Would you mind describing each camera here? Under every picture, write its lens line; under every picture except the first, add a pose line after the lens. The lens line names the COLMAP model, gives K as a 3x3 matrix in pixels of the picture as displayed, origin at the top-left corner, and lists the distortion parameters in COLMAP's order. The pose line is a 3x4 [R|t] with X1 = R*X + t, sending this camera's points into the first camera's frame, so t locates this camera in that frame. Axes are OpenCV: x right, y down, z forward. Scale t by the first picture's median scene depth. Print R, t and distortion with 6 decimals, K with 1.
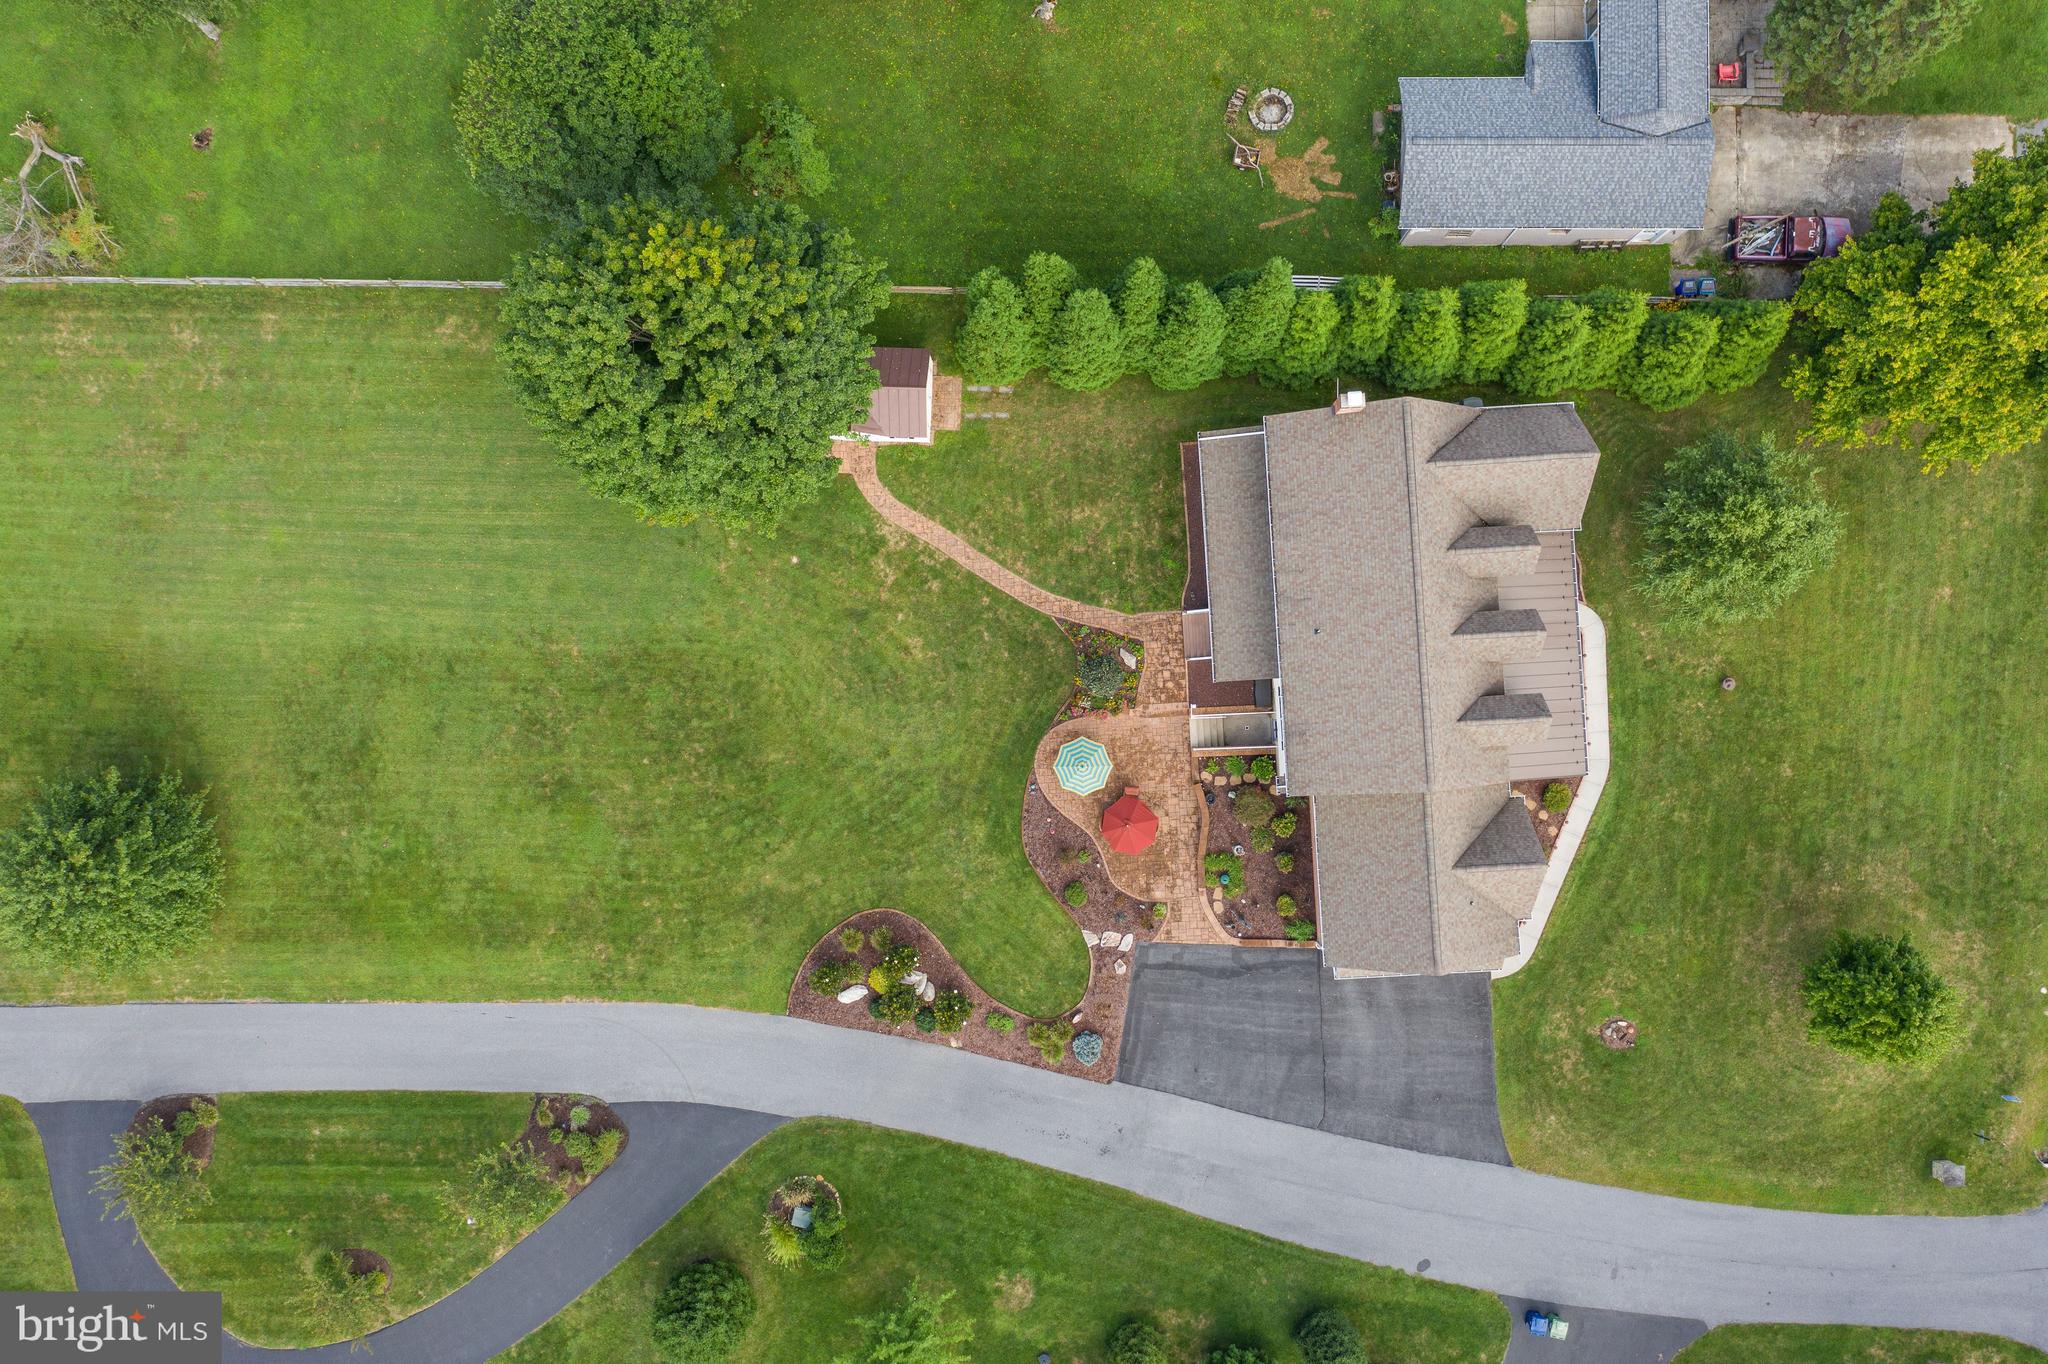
lens RADIAL K [[1629.0, 0, 1019.1], [0, 1629.0, 679.3], [0, 0, 1]] dist [-0.014816, -0.000046]
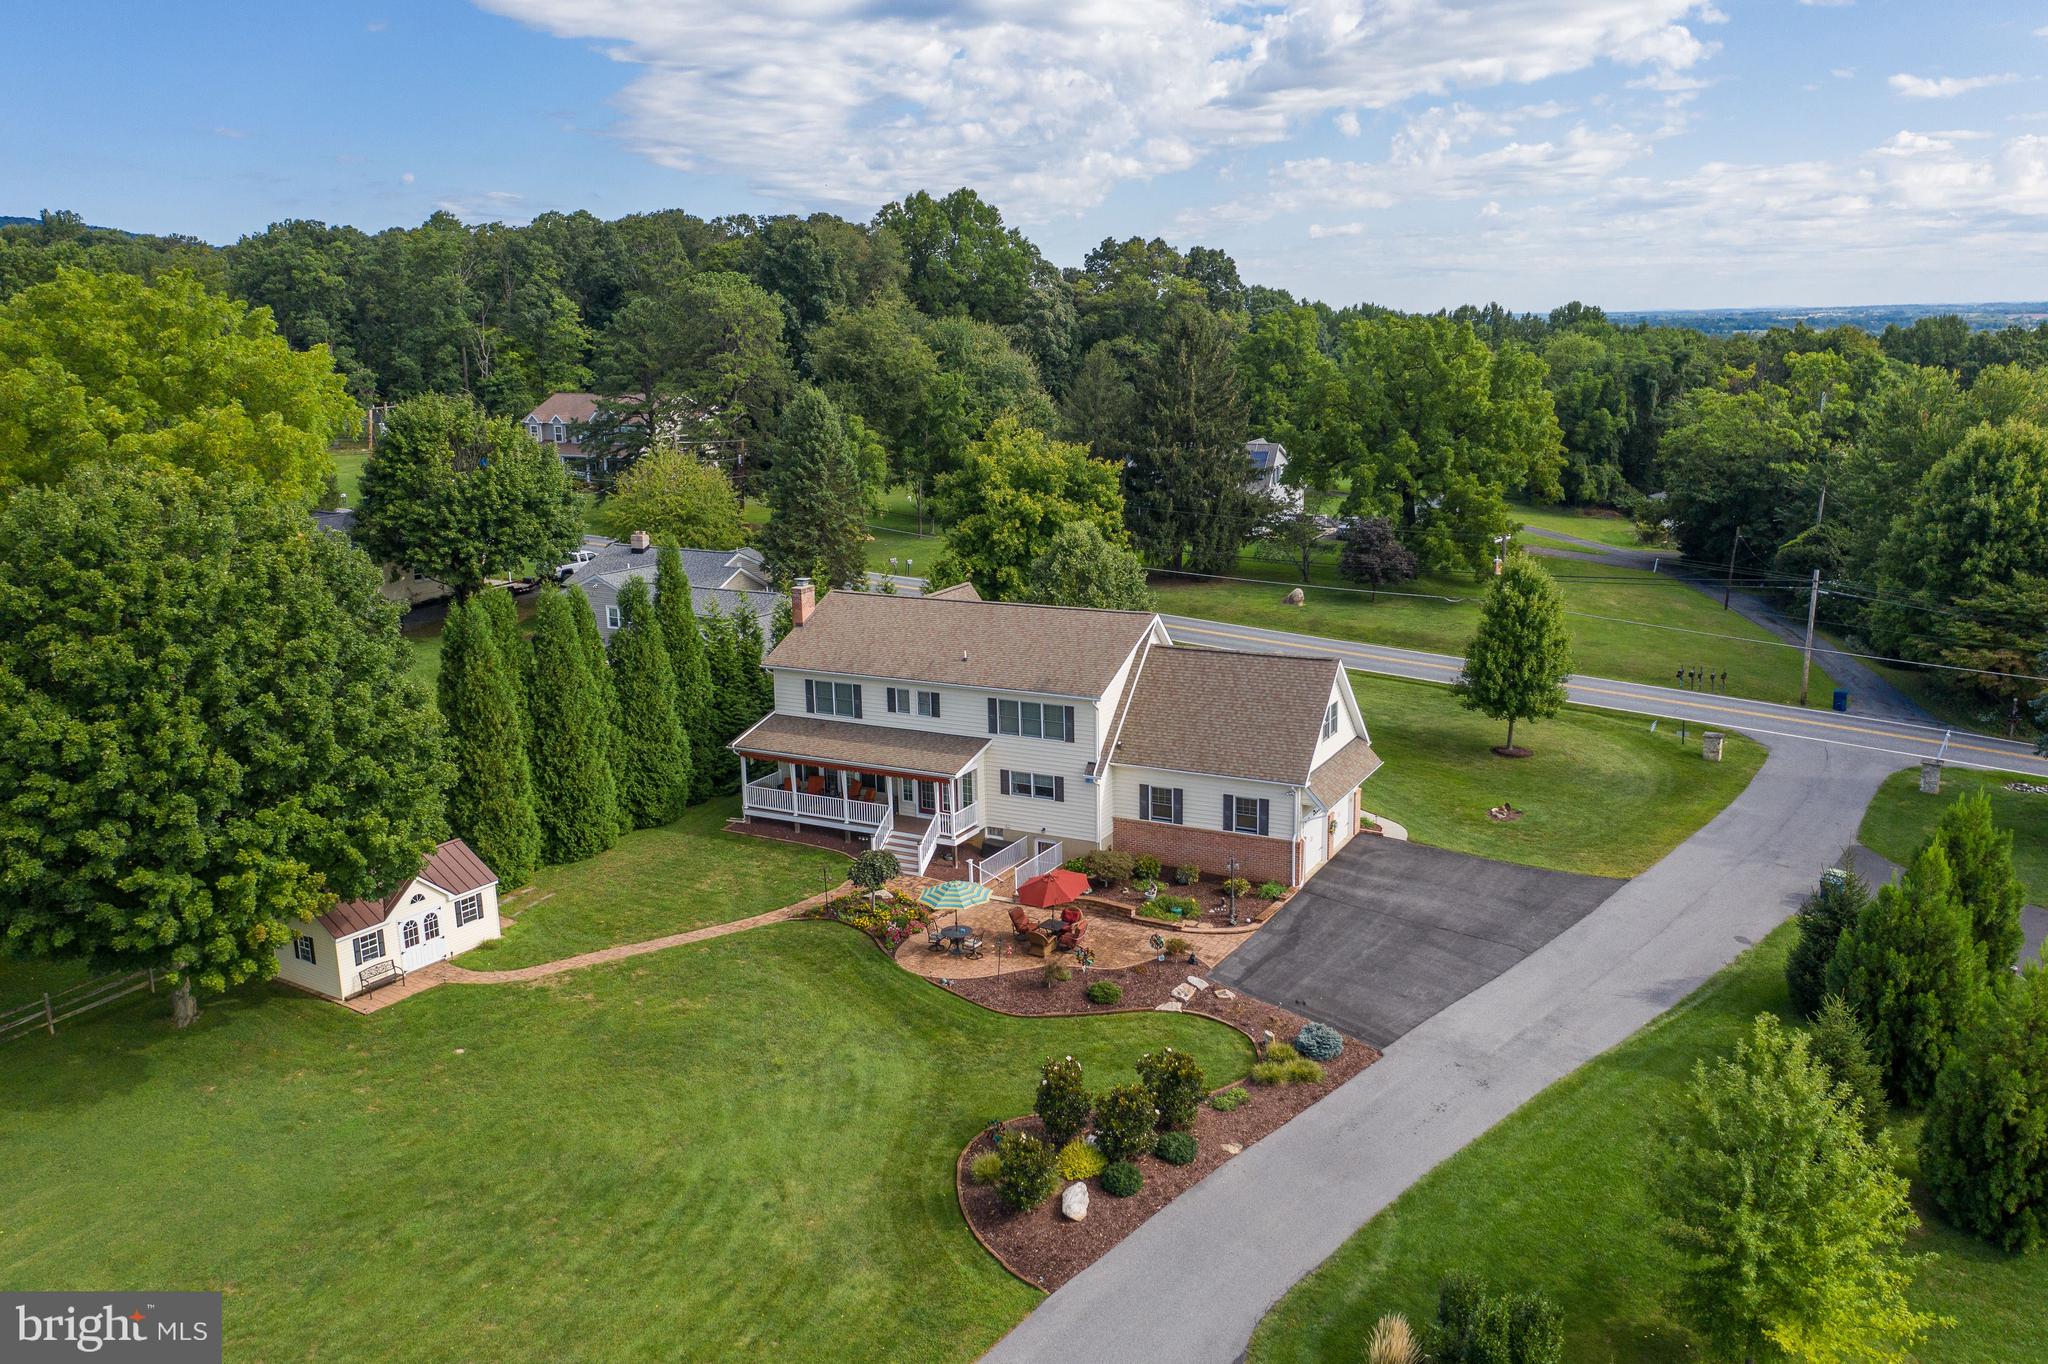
lens RADIAL K [[1629.0, 0, 1019.1], [0, 1629.0, 679.3], [0, 0, 1]] dist [-0.014816, -0.000046]
pose [[0.522850, -0.157170, 0.837810, -0.563078], [0.852326, 0.111366, -0.511017, 0.452748], [-0.012987, 0.981272, 0.192187, 0.742431]]
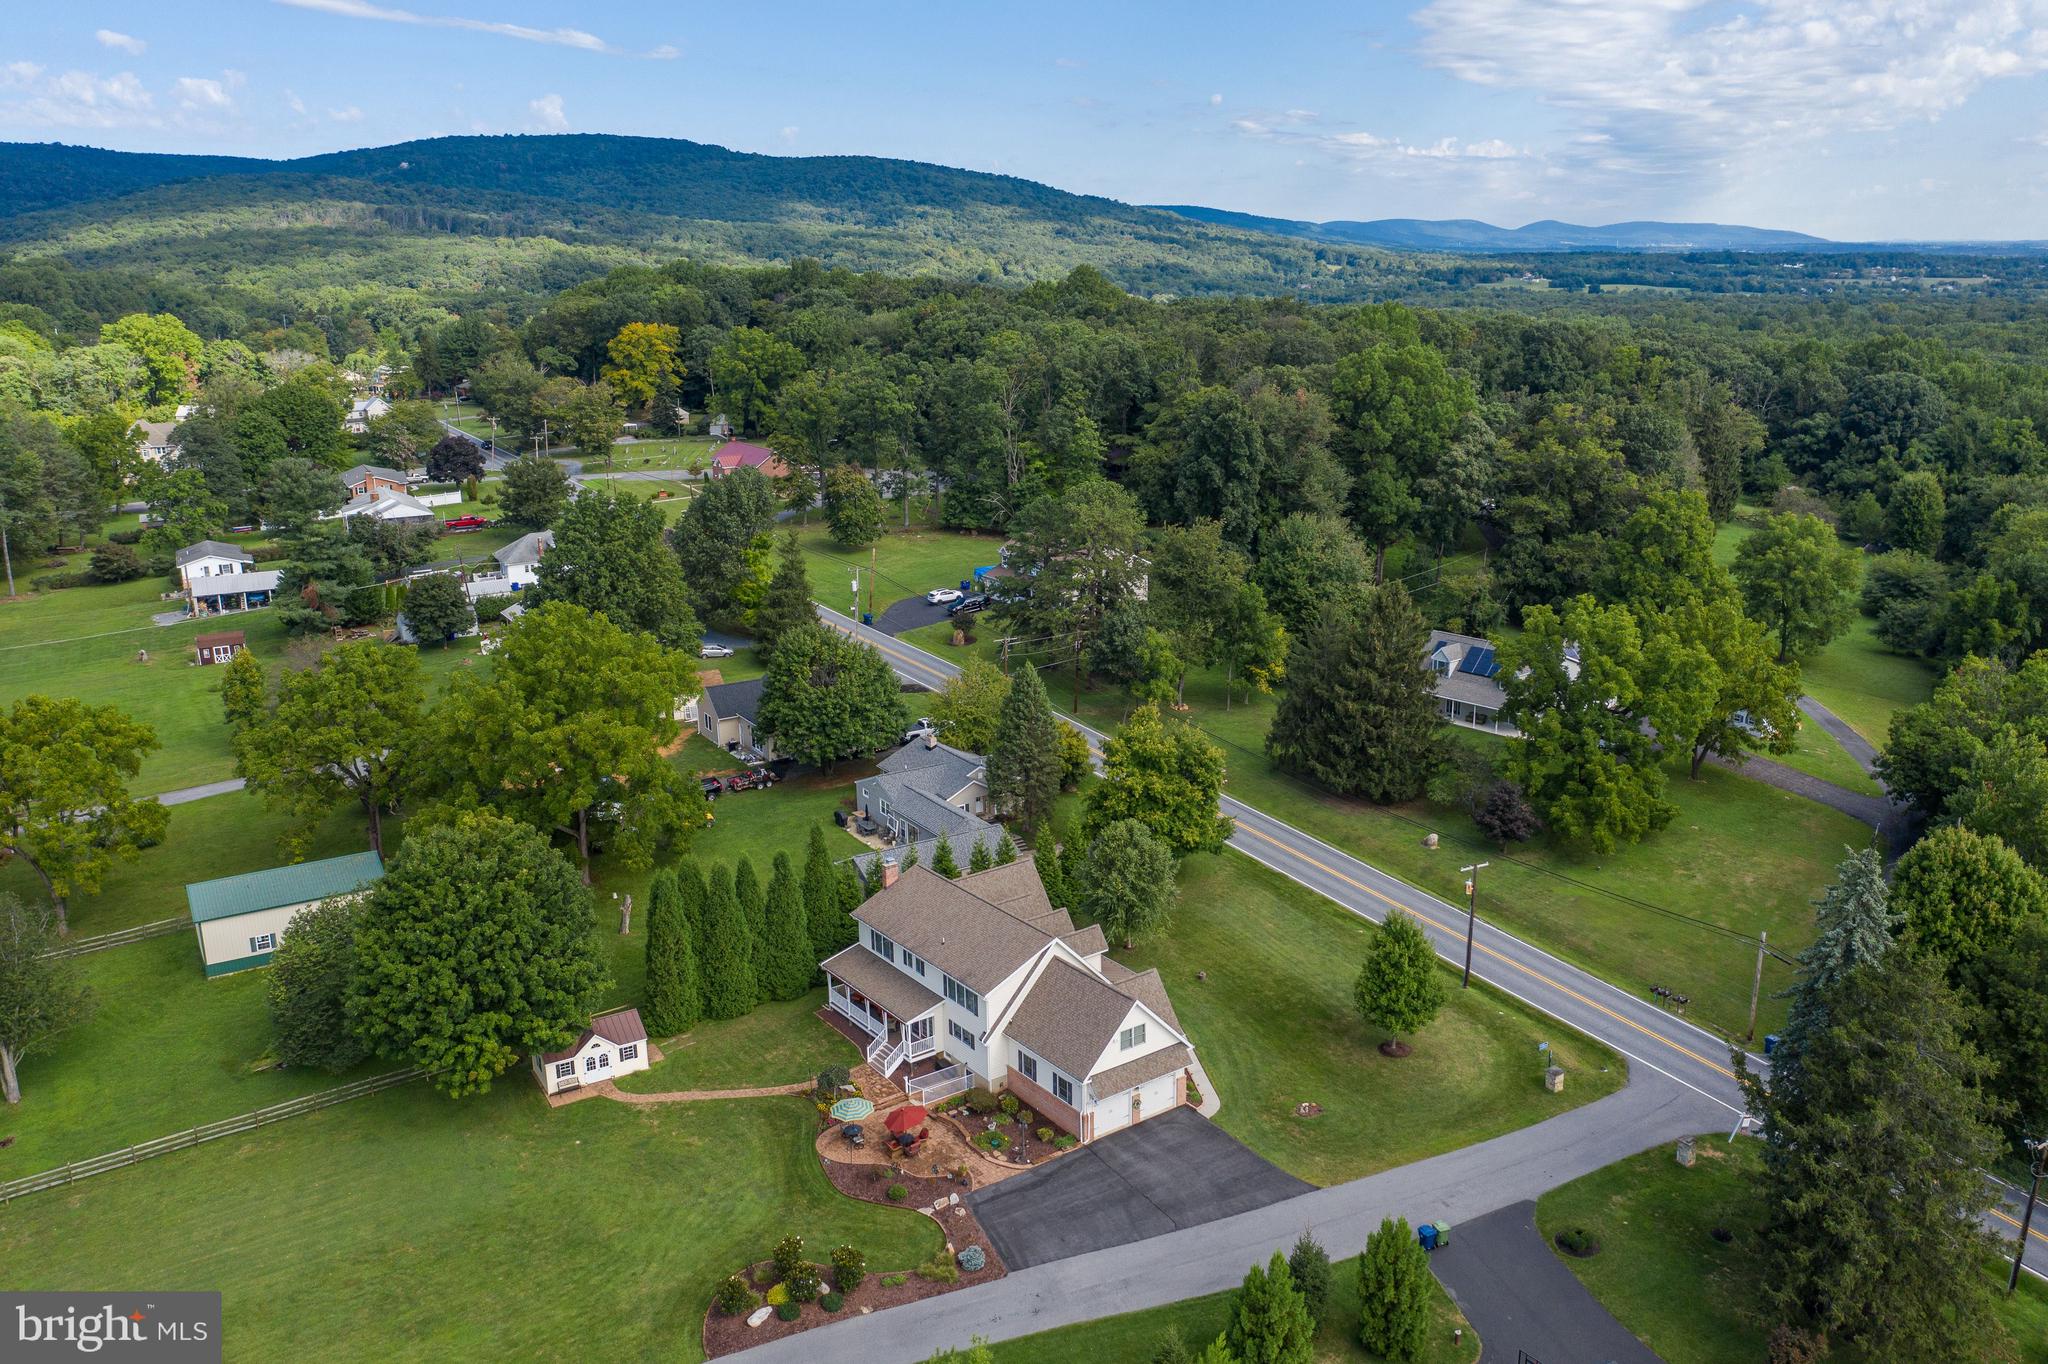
lens RADIAL K [[1629.0, 0, 1019.1], [0, 1629.0, 679.3], [0, 0, 1]] dist [-0.014816, -0.000046]
pose [[0.844157, -0.113045, 0.524041, -0.483086], [0.535505, 0.223677, -0.814373, 1.089748], [-0.025155, 0.968085, 0.249355, 0.336459]]
